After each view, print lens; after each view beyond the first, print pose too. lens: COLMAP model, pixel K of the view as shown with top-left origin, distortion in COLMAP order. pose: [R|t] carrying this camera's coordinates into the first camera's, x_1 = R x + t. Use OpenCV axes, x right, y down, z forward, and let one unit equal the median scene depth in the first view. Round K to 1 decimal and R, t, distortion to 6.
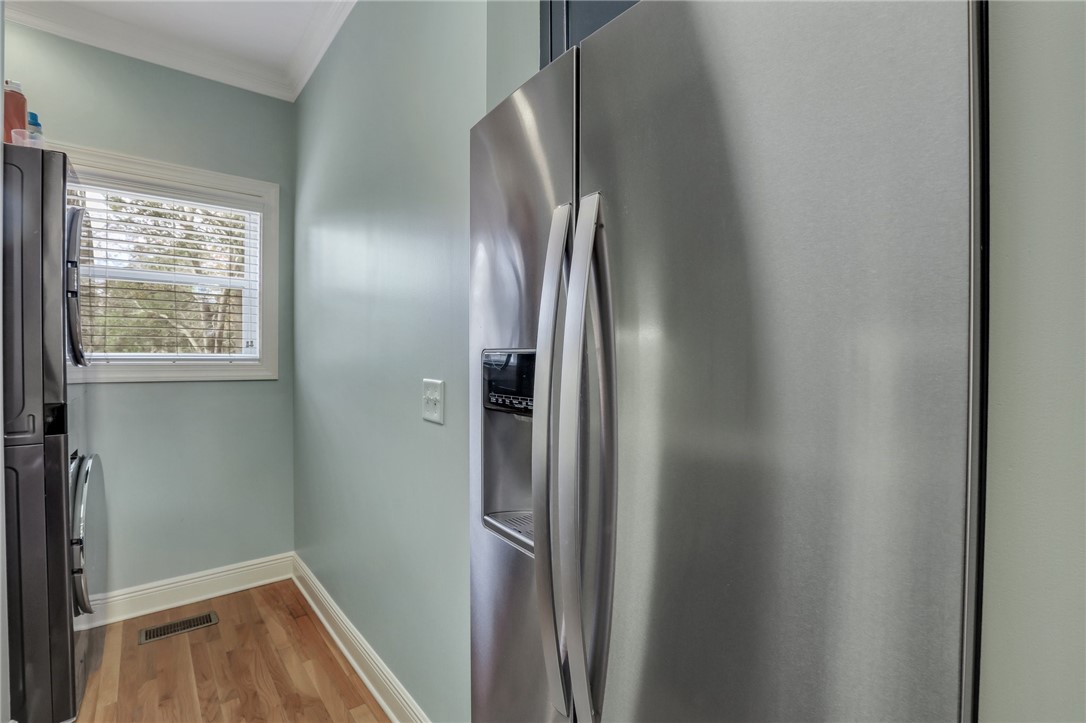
lens RADIAL K [[499.6, 0, 547.7], [0, 499.6, 363.3], [0, 0, 1]] dist [-0.021712, 0.000352]
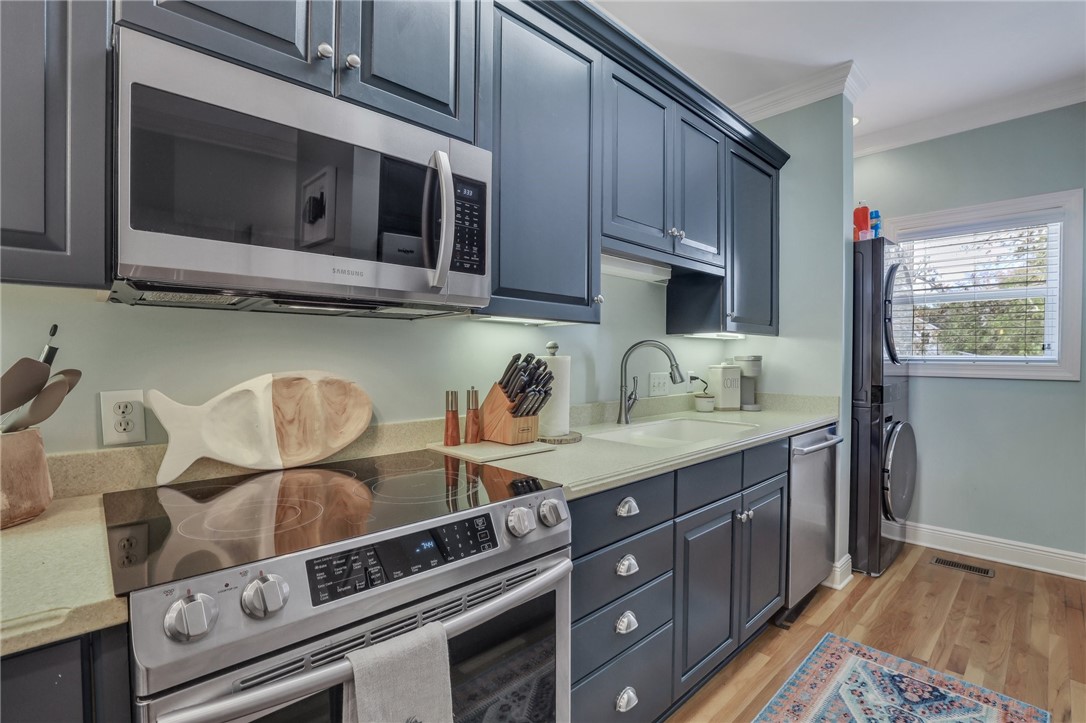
lens RADIAL K [[499.6, 0, 547.7], [0, 499.6, 363.3], [0, 0, 1]] dist [-0.021712, 0.000352]
pose [[0.086547, 0.015133, -0.996133, 0.437845], [-0.016280, 0.999773, 0.013774, 0.000375], [0.996115, 0.015025, 0.086773, -0.210577]]
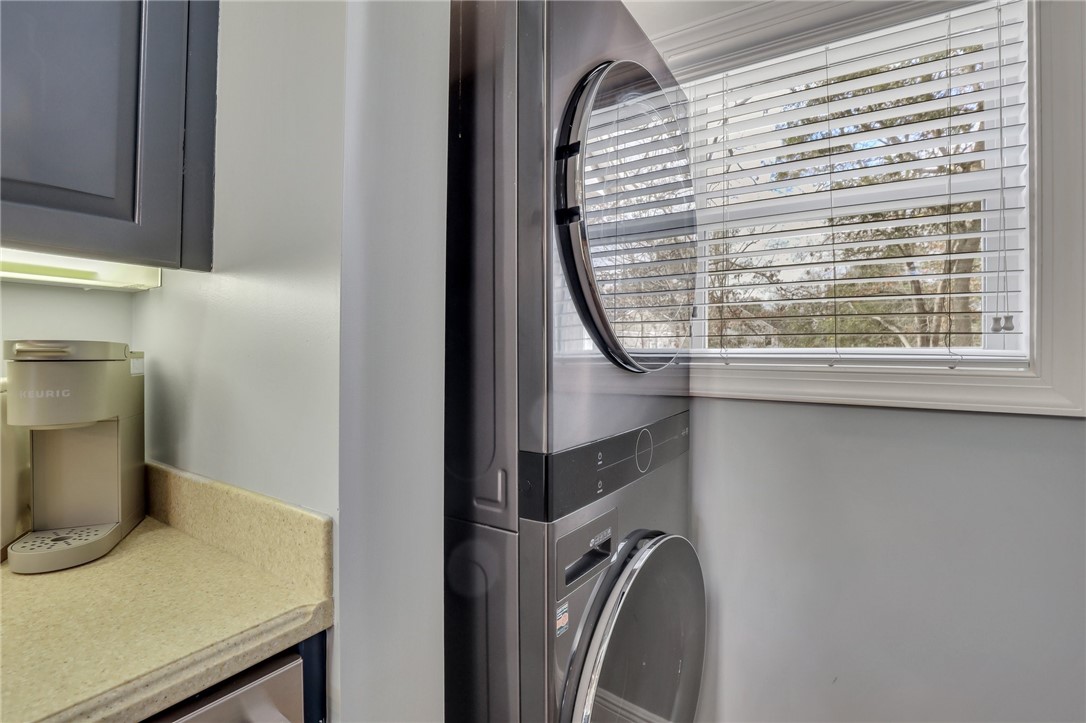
lens RADIAL K [[487.4, 0, 547.5], [0, 487.4, 348.8], [0, 0, 1]] dist [-0.021793, 0.000650]
pose [[0.302972, -0.010394, -0.952943, -0.407387], [-0.018933, 0.999678, -0.016924, -0.005953], [0.952811, 0.023170, 0.302678, 0.629010]]
